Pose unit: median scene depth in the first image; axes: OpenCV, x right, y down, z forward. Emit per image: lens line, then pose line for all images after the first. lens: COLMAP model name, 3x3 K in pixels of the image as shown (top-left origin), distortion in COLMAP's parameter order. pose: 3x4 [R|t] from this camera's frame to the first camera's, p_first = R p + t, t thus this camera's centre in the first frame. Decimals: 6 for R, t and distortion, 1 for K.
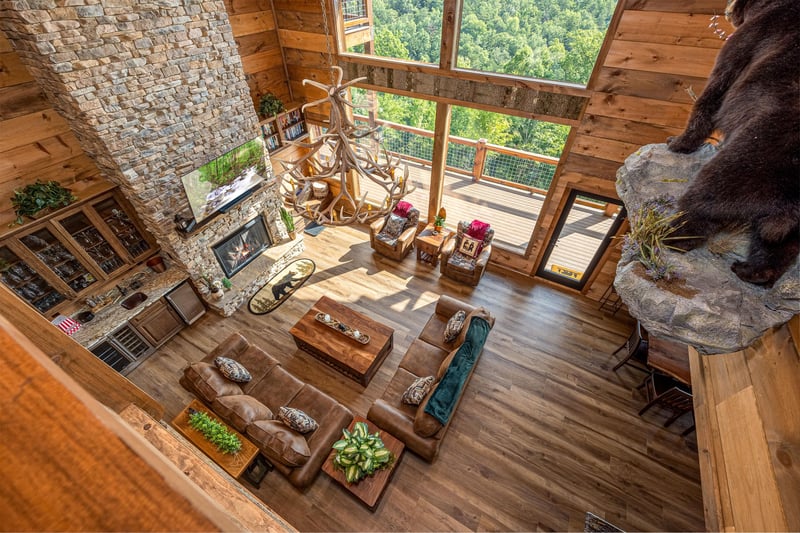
lens RADIAL K [[329.3, 0, 399.0], [0, 329.3, 260.8], [0, 0, 1]] dist [-0.001443, -0.000542]
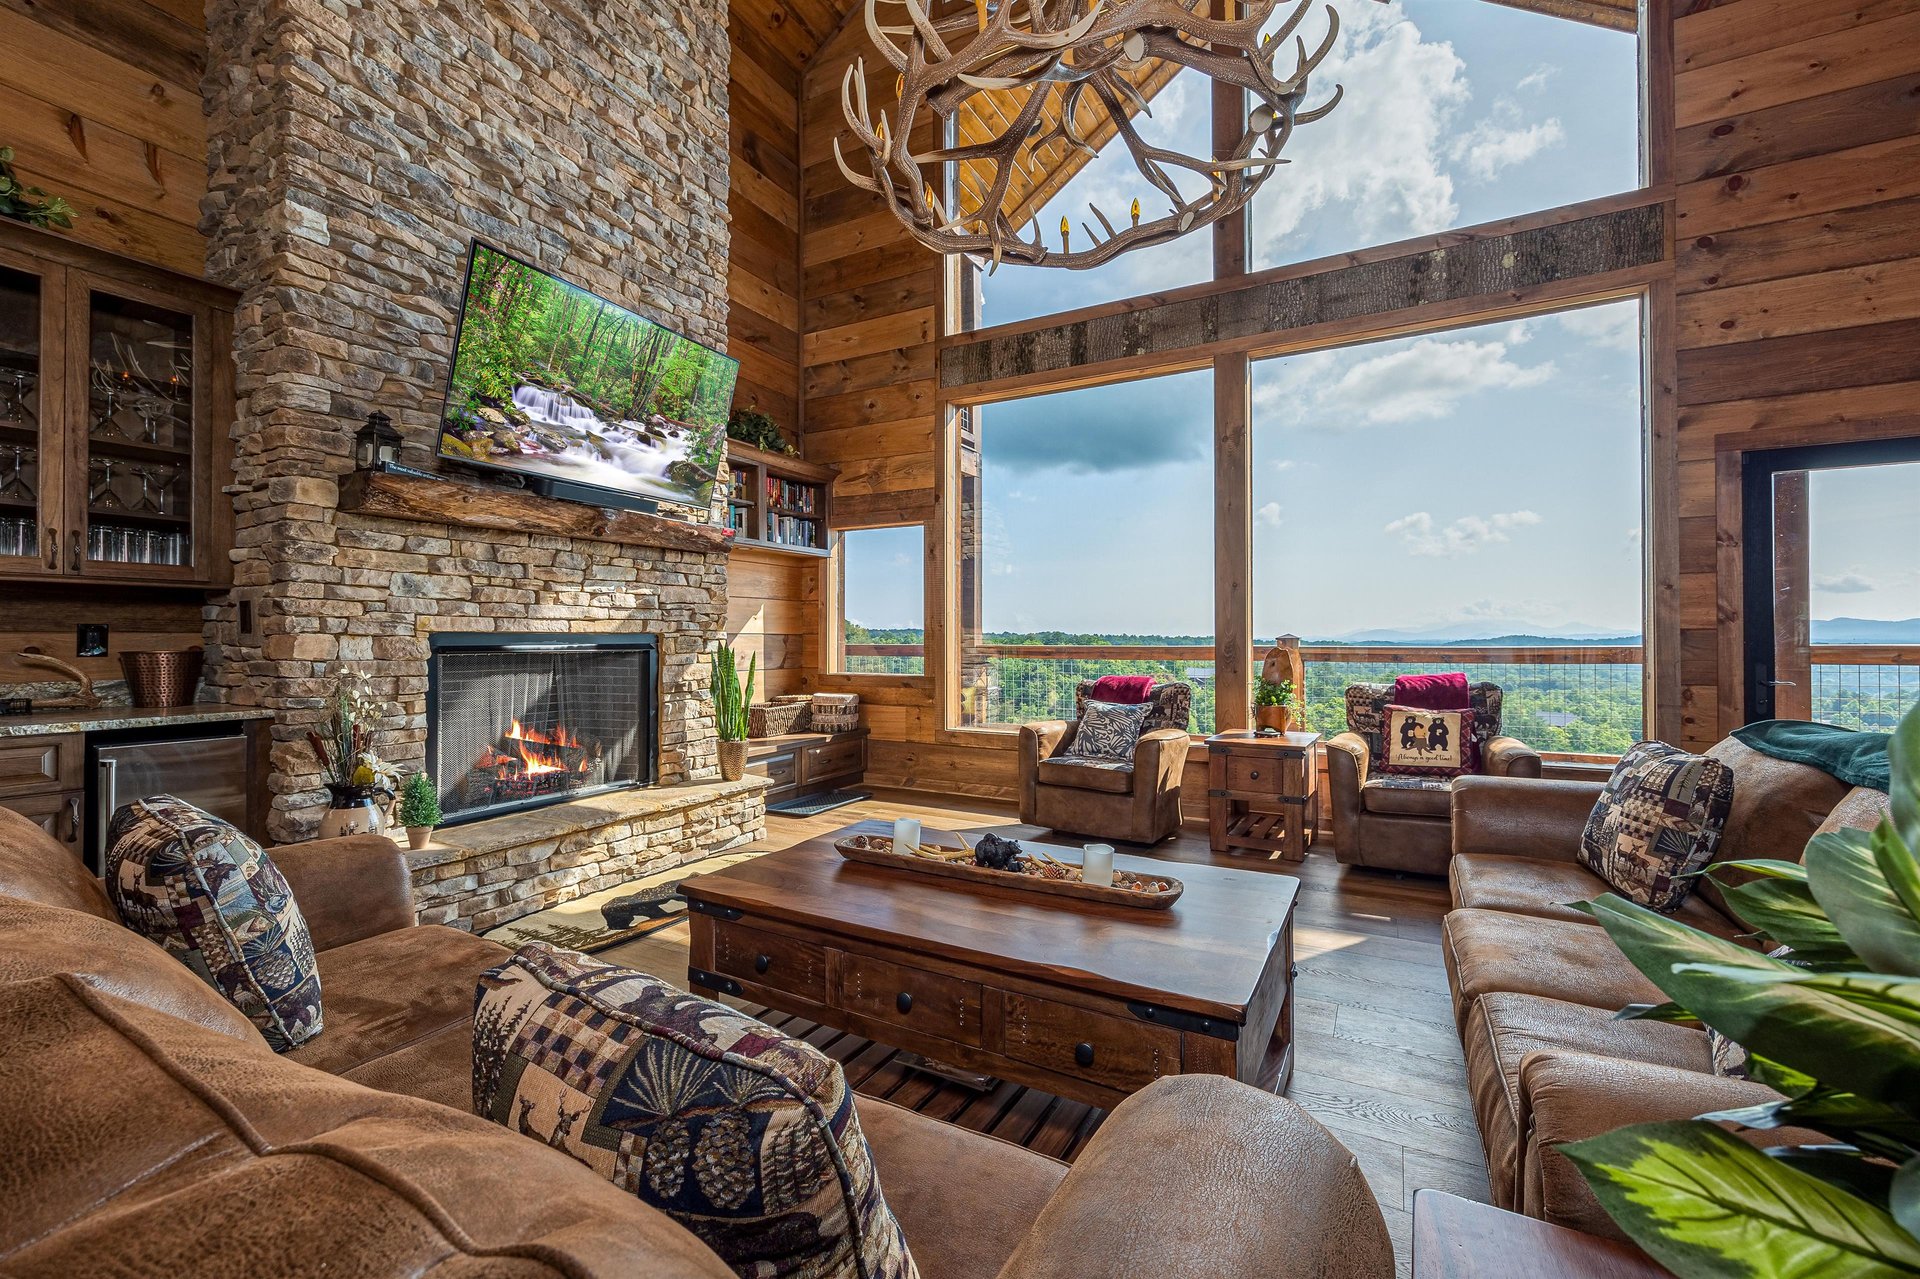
lens RADIAL K [[790.2, 0, 952.5], [0, 790.2, 640.7], [0, 0, 1]] dist [-0.001443, -0.000542]
pose [[0.999845, 0.012027, 0.012833, -0.214877], [0.000521, 0.709065, -0.705142, 0.434419], [-0.017580, 0.705040, 0.708950, 0.658892]]
